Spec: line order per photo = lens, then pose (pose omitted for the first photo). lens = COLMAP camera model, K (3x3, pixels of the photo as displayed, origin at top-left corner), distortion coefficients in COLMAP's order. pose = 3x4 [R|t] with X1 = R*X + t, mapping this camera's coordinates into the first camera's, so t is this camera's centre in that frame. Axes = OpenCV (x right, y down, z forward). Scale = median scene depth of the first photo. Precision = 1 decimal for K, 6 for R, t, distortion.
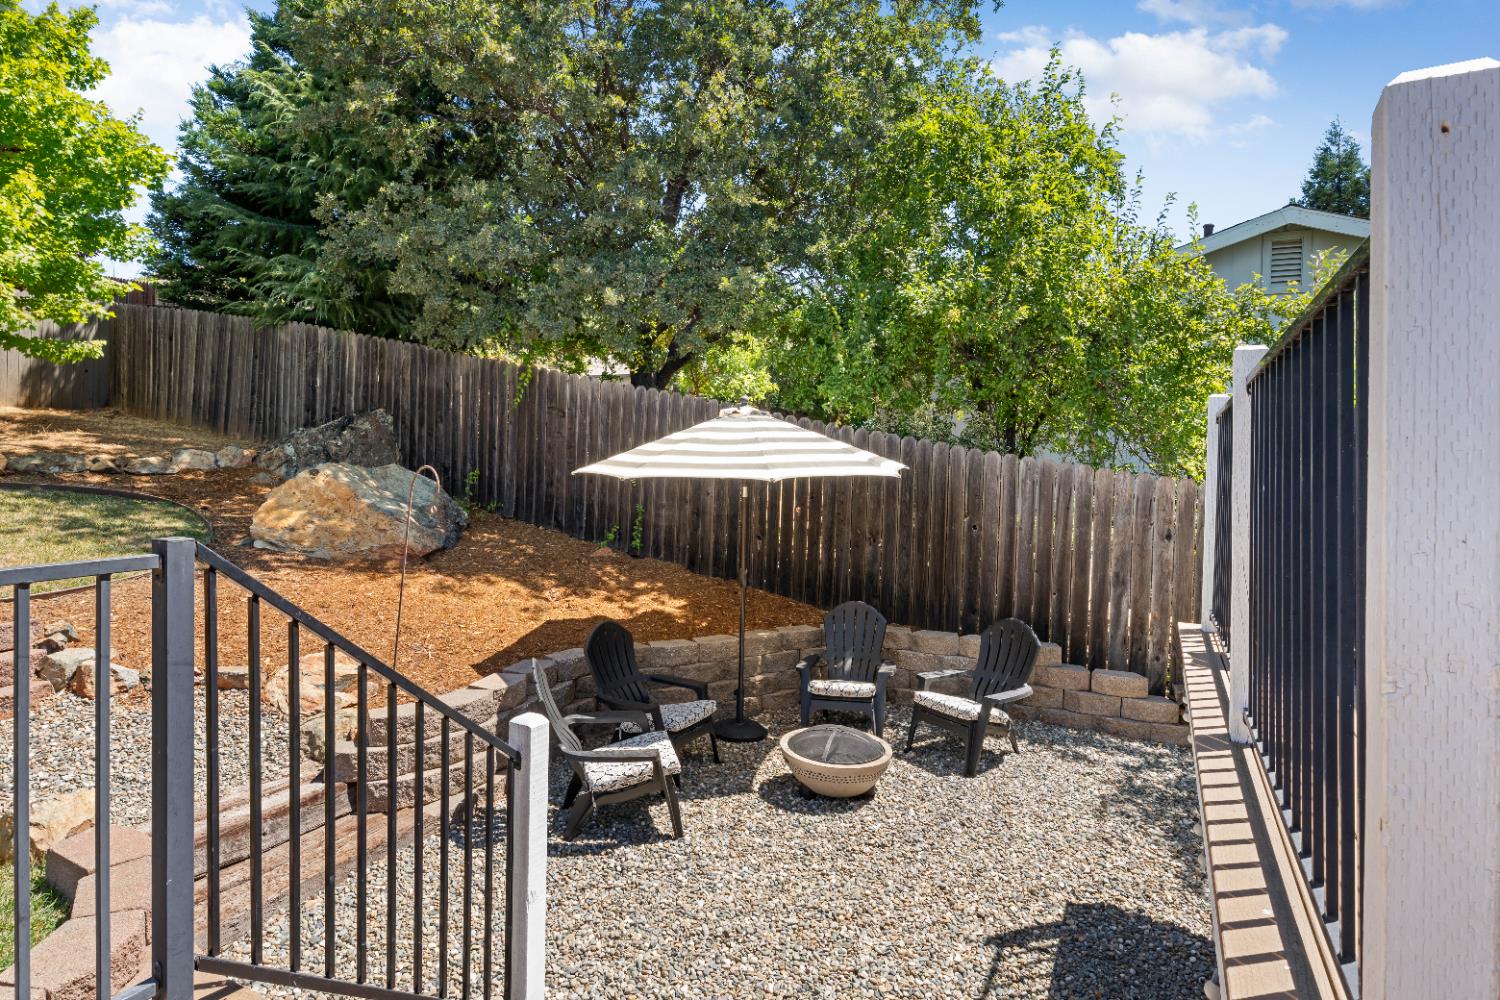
lens RADIAL K [[792.6, 0, 750.3], [0, 792.6, 479.4], [0, 0, 1]] dist [0.001696, -0.000308]
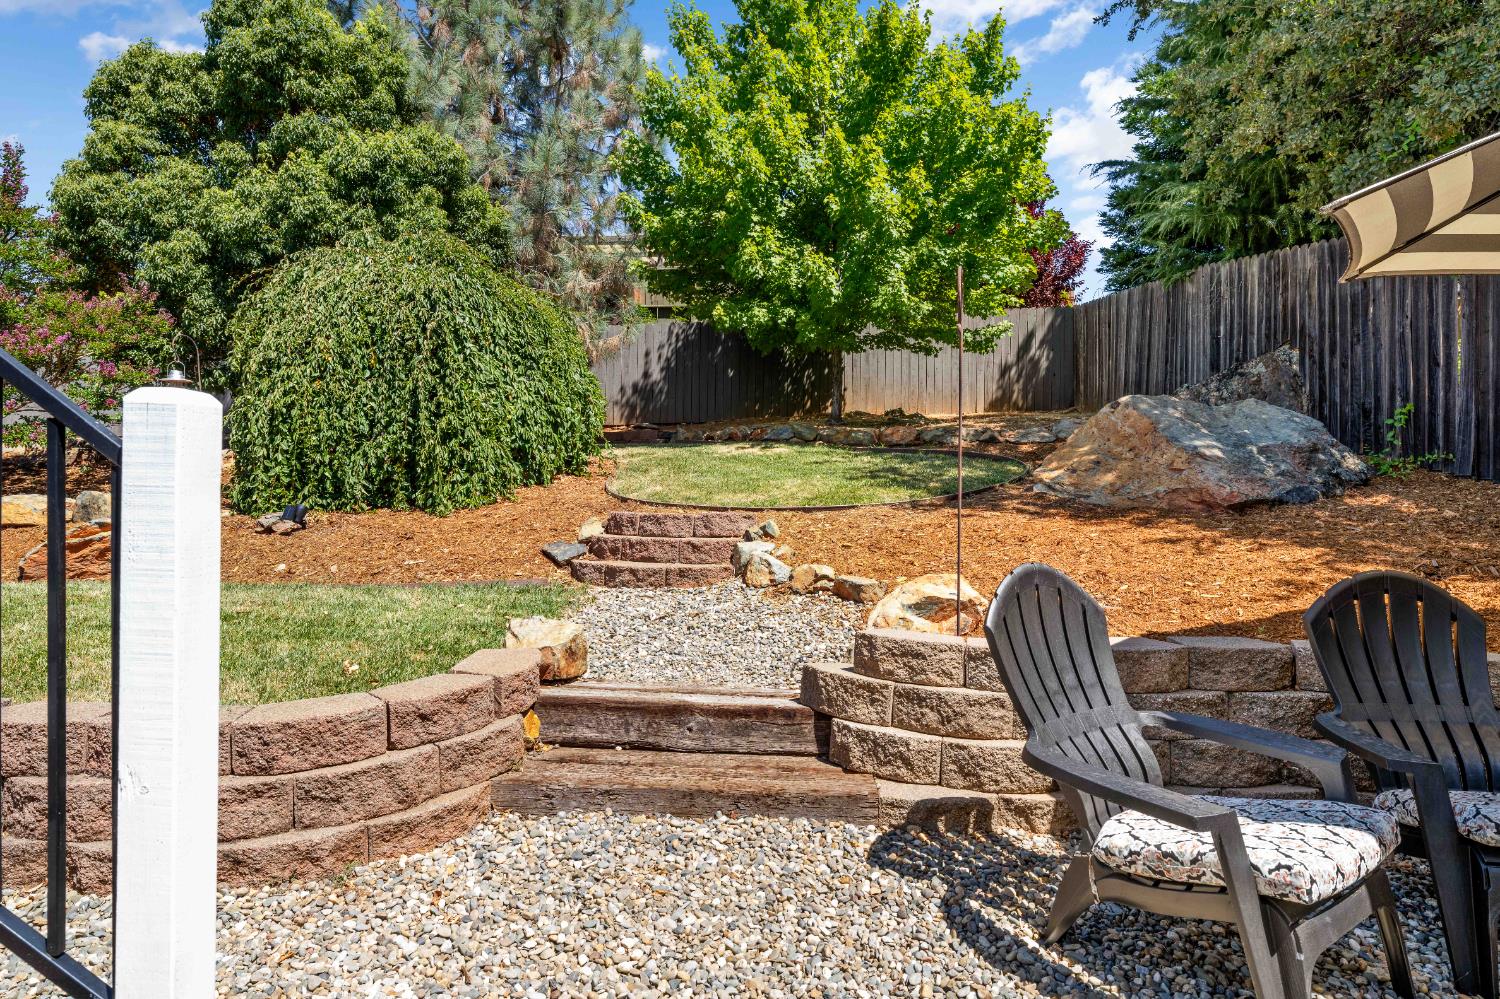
lens RADIAL K [[852.8, 0, 746.2], [0, 852.8, 485.6], [0, 0, 1]] dist [-0.000126, -0.000704]
pose [[0.390624, -0.026145, -0.920179, 0.122574], [-0.016192, 0.999247, -0.035265, 0.149429], [0.920408, 0.028675, 0.389906, 0.457168]]
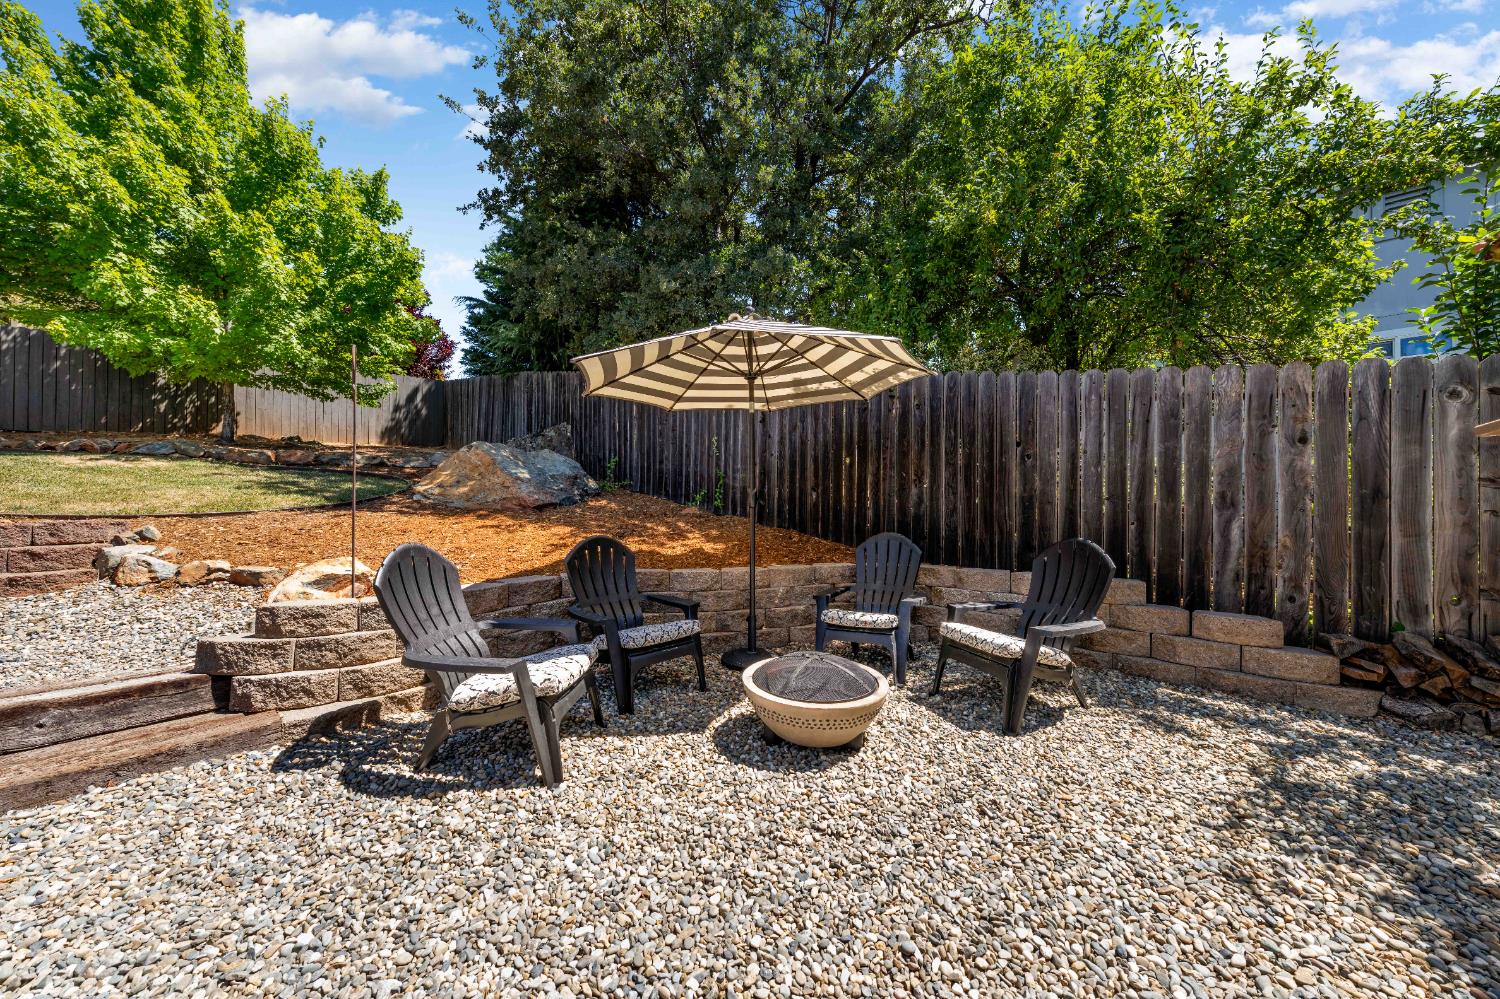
lens RADIAL K [[512.6, 0, 750.0], [0, 512.6, 499.5], [0, 0, 1]] dist [-0.000337, 0.000139]
pose [[0.964591, -0.023370, -0.262714, 0.158323], [0.016296, 0.999444, -0.029073, 0.151933], [0.263247, 0.023762, 0.964436, 0.430005]]
